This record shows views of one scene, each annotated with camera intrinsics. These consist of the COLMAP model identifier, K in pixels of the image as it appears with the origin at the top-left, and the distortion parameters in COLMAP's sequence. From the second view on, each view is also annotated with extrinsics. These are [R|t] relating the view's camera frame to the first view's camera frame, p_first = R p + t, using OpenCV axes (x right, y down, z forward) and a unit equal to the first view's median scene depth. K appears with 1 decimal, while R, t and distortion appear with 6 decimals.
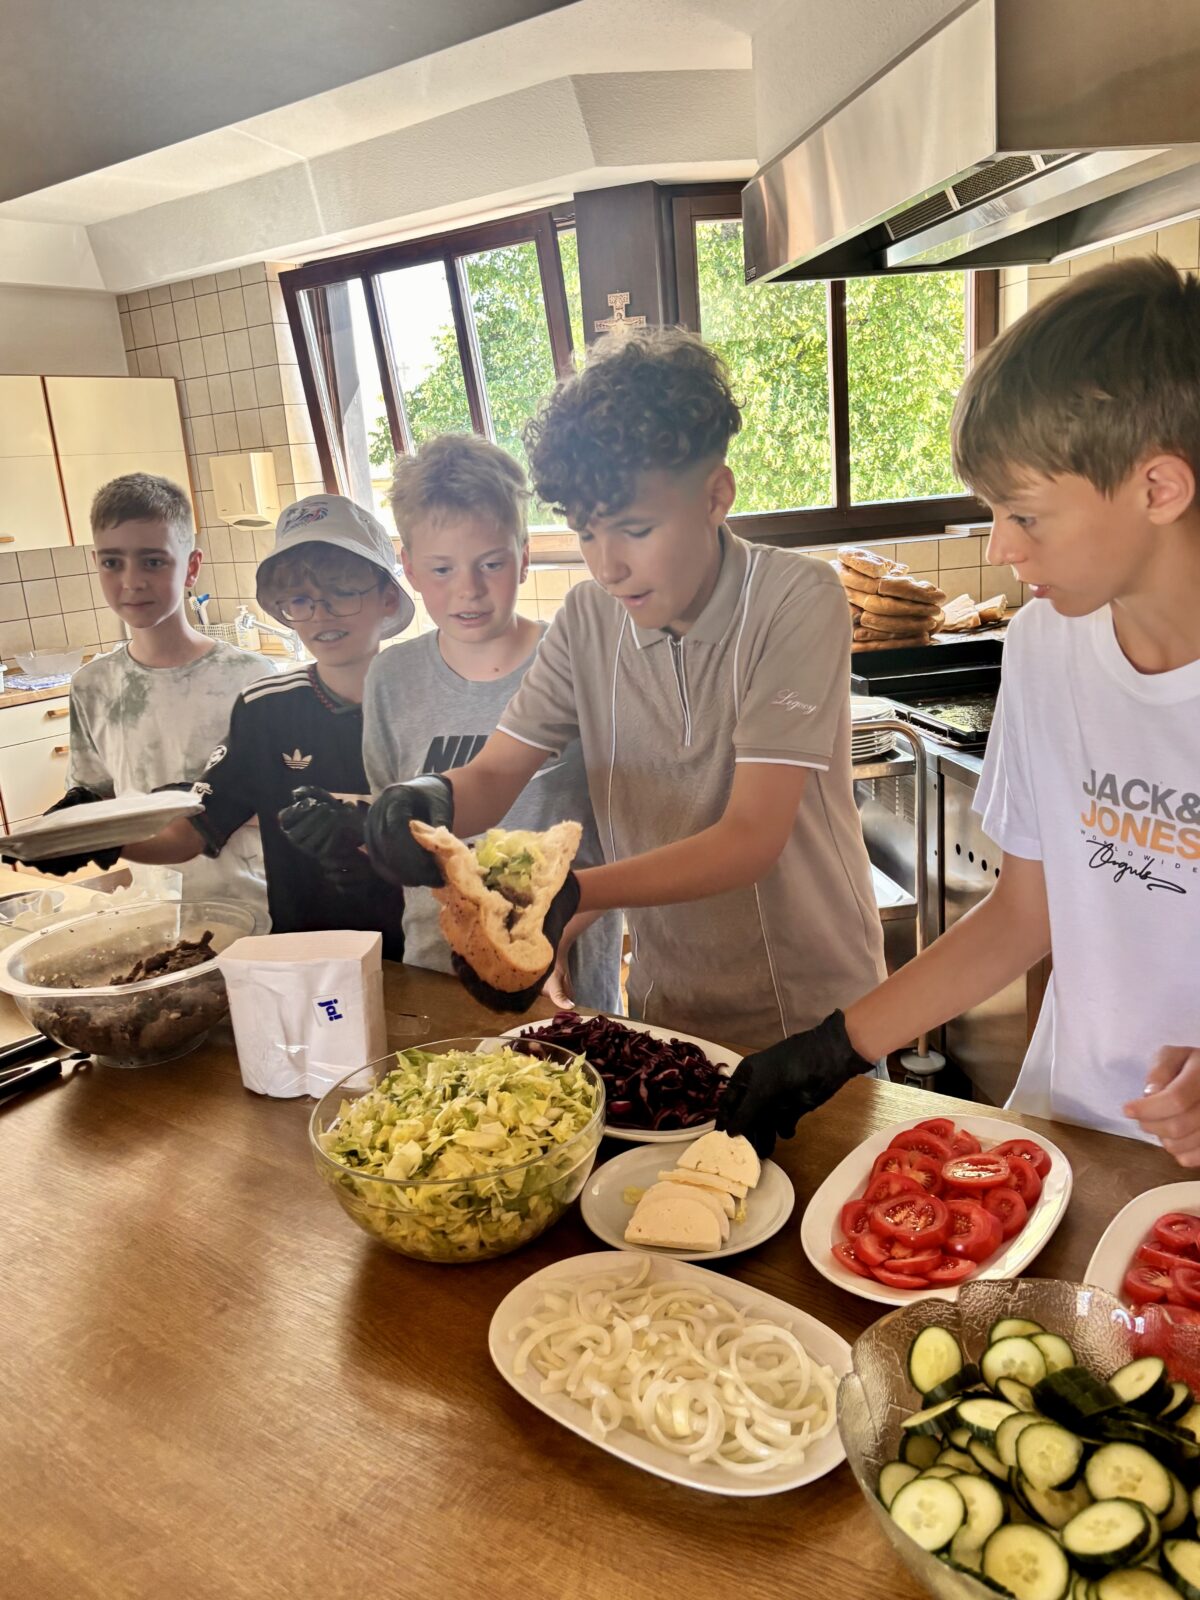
lens RADIAL K [[1273.2, 0, 590.2], [0, 1273.2, 802.7], [0, 0, 1]] dist [0.010790, -0.019623]
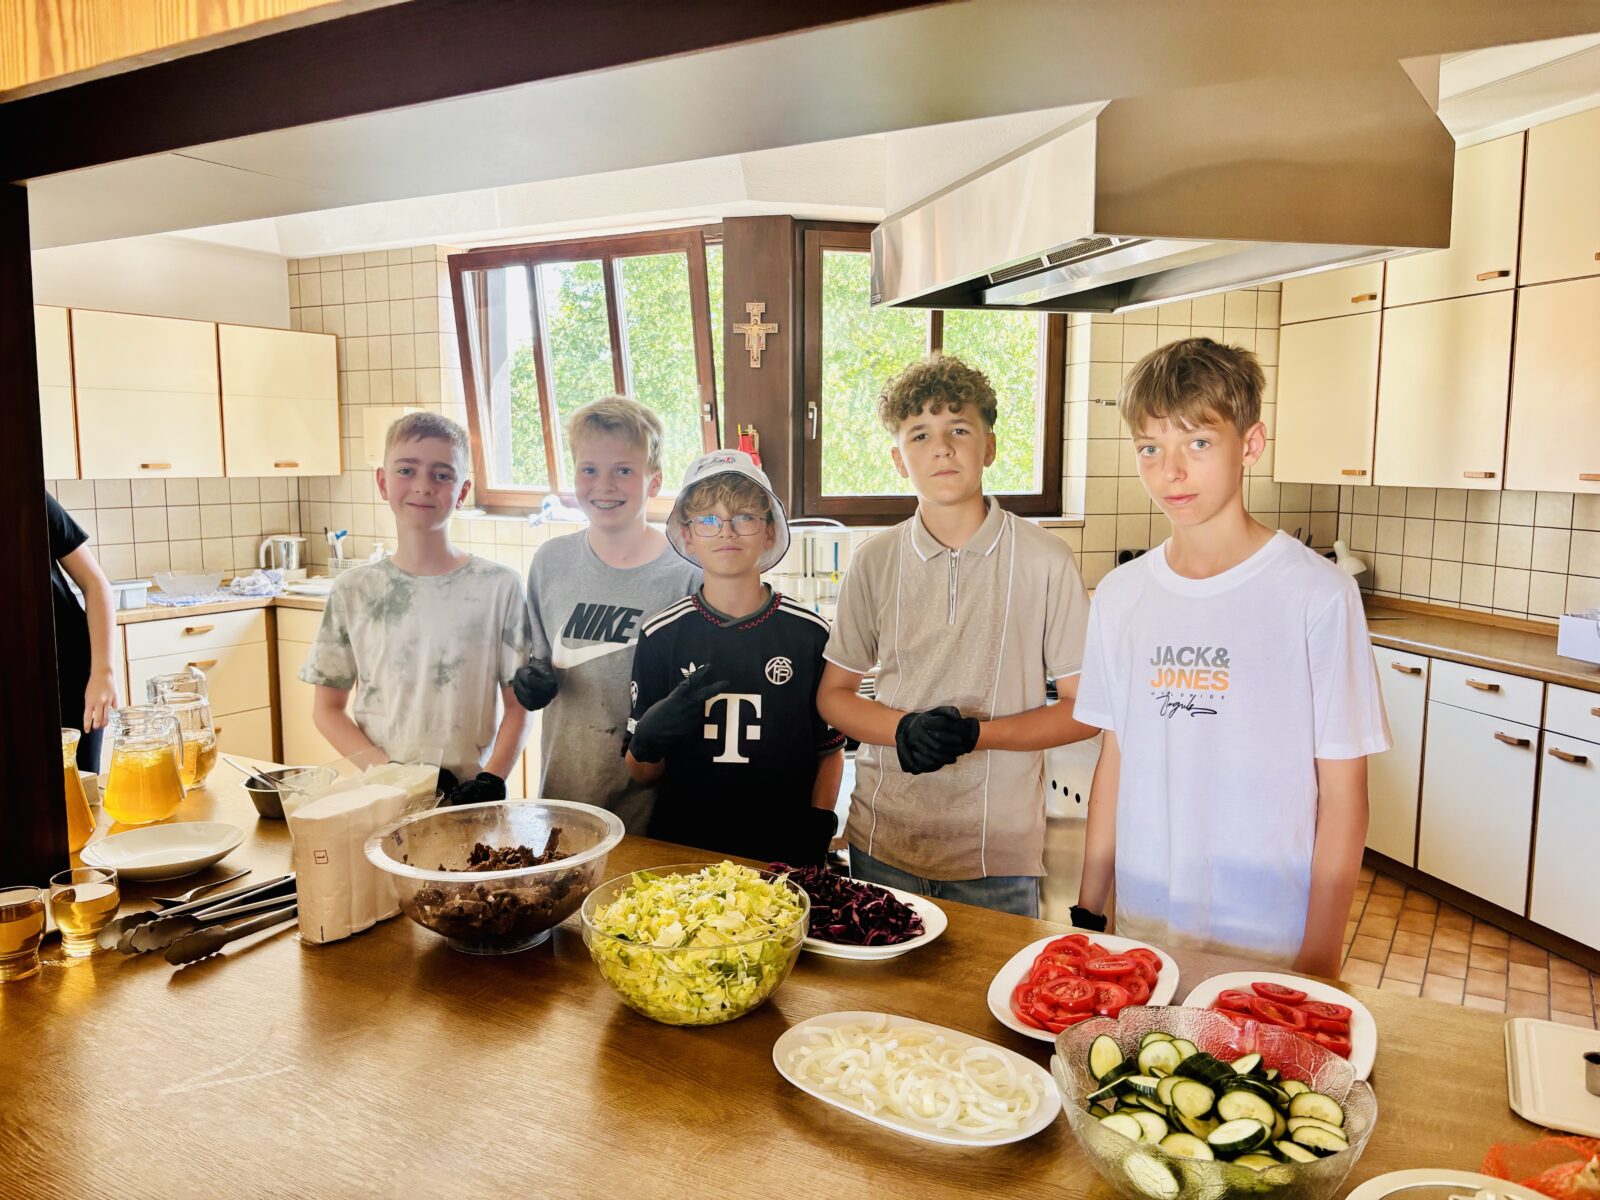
lens RADIAL K [[1222.1, 0, 798.9], [0, 1222.1, 610.0], [0, 0, 1]] dist [0.020675, -0.030466]
pose [[0.990575, 0.066175, 0.119927, -0.126619], [-0.050063, 0.989891, -0.132703, 0.063102], [-0.127496, 0.125448, 0.983874, -0.177082]]
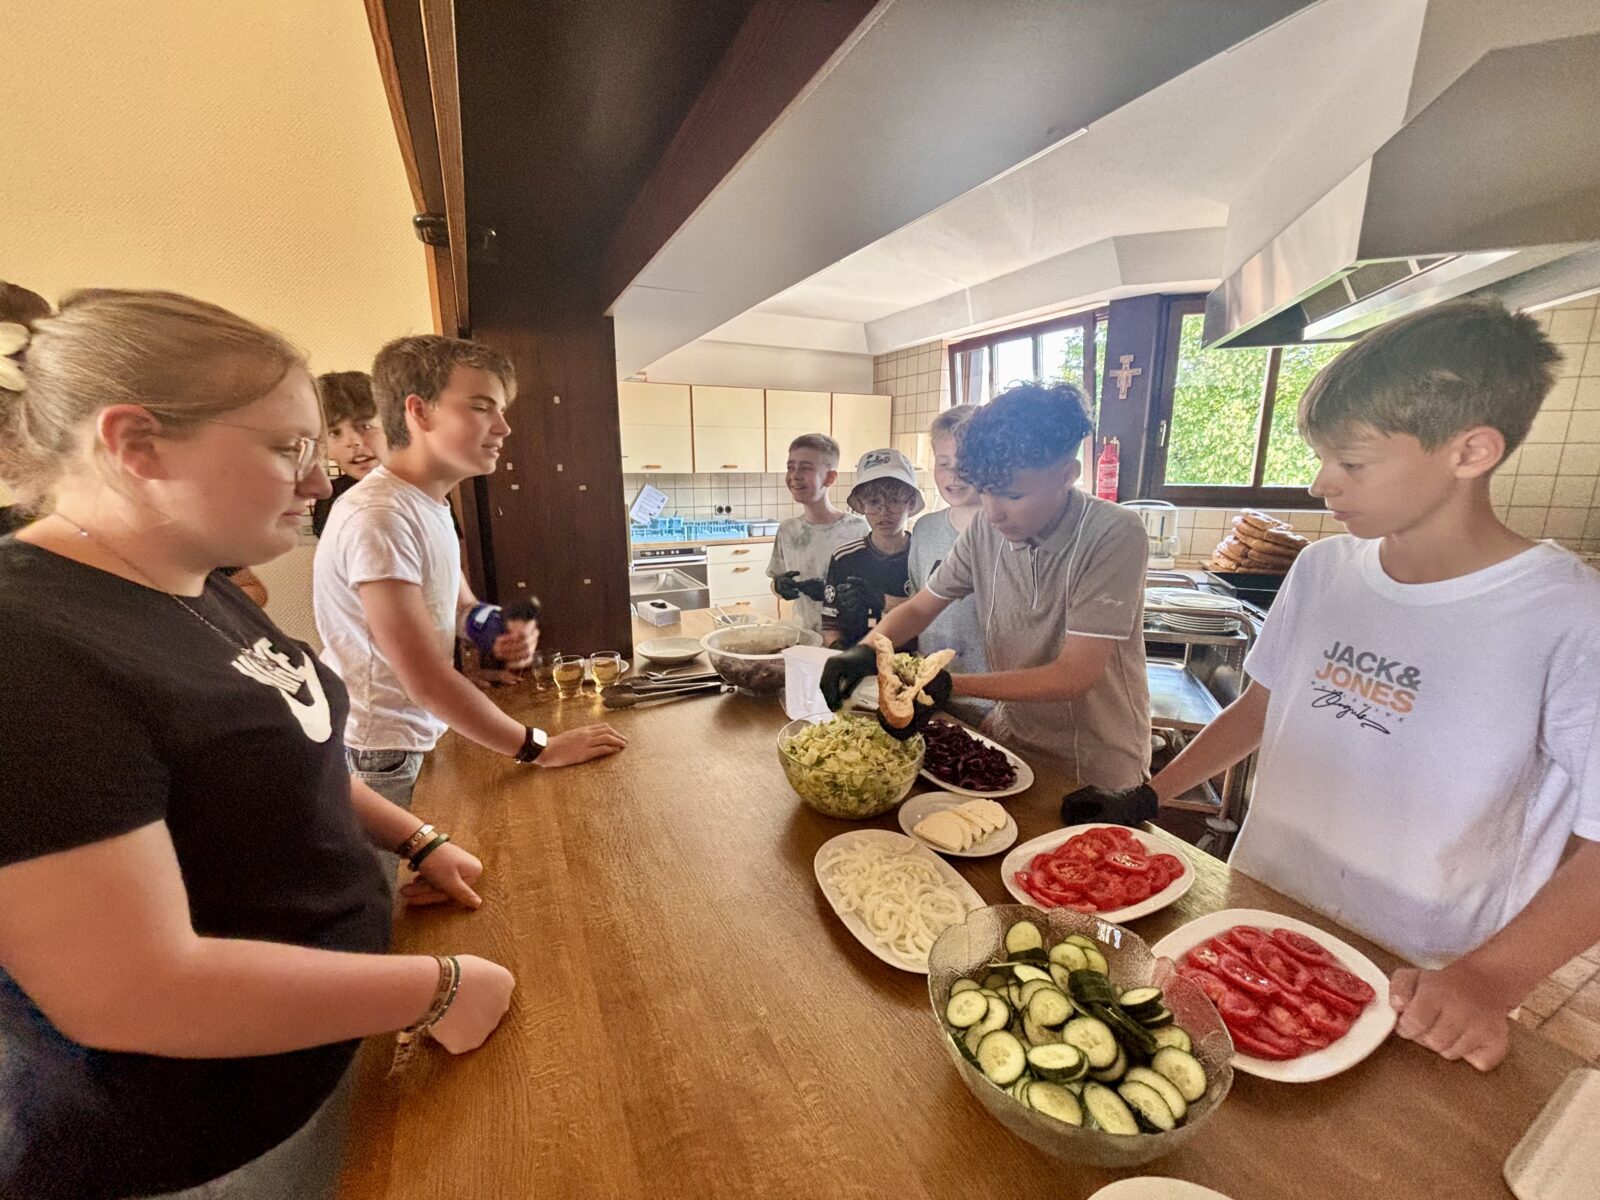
lens RADIAL K [[644.6, 0, 795.8], [0, 644.6, 602.1], [0, 0, 1]] dist [-0.005912, 0.001696]
pose [[0.885466, 0.173509, -0.431097, 0.136116], [-0.182137, 0.983037, 0.021549, 0.010257], [0.427523, 0.059438, 0.902048, 0.022041]]
